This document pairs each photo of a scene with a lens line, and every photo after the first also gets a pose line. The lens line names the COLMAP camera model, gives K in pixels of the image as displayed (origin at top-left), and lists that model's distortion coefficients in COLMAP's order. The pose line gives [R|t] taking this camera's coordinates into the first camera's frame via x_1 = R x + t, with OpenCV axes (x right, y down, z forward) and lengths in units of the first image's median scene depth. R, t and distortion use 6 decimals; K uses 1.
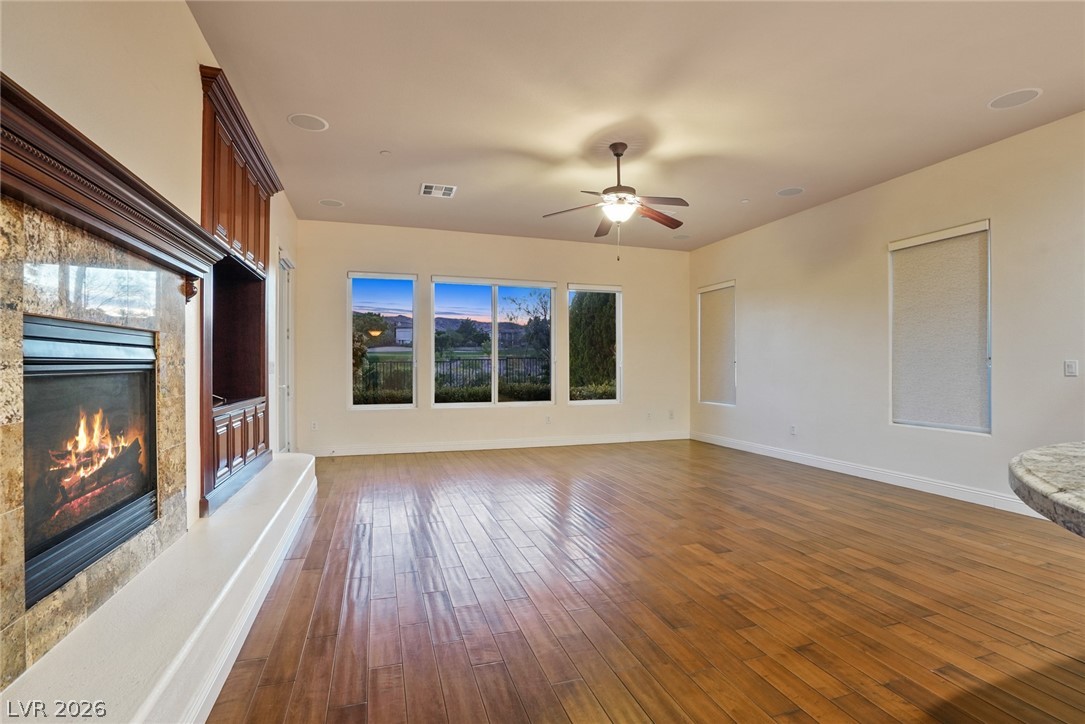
lens RADIAL K [[481.2, 0, 549.9], [0, 481.2, 362.4], [0, 0, 1]] dist [-0.027586, 0.000338]
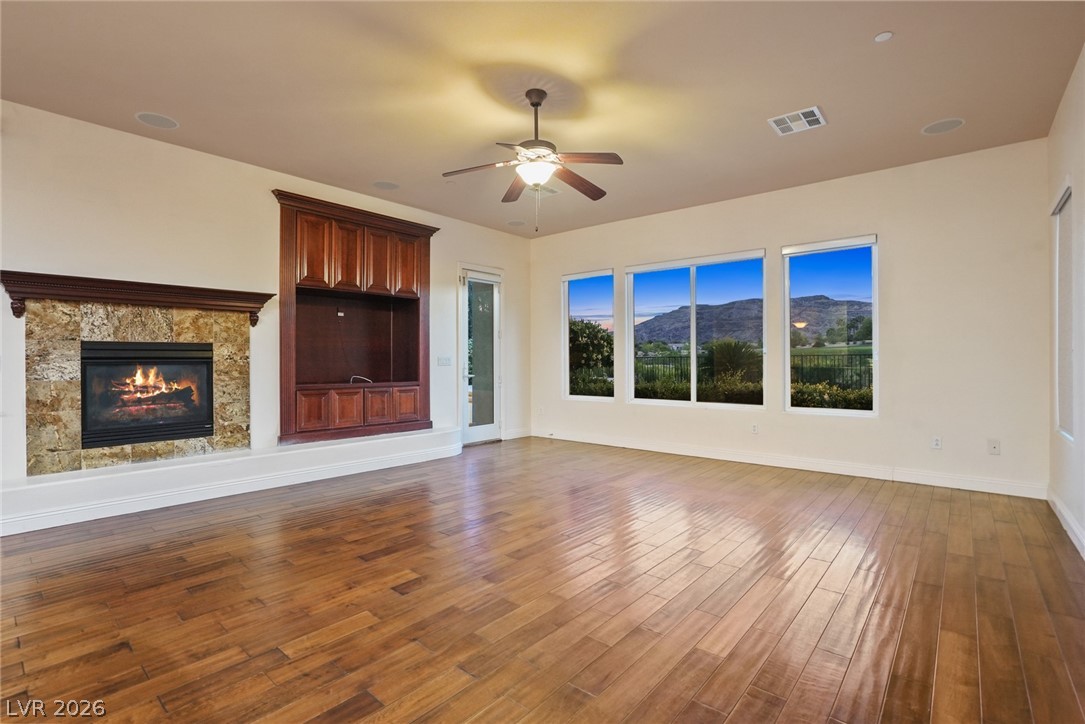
lens RADIAL K [[481.2, 0, 549.9], [0, 481.2, 362.4], [0, 0, 1]] dist [-0.027586, 0.000338]
pose [[0.544641, -0.001006, -0.838669, 0.513085], [0.009146, 0.999947, 0.004740, 0.006186], [0.838619, -0.010252, 0.544622, 0.343138]]
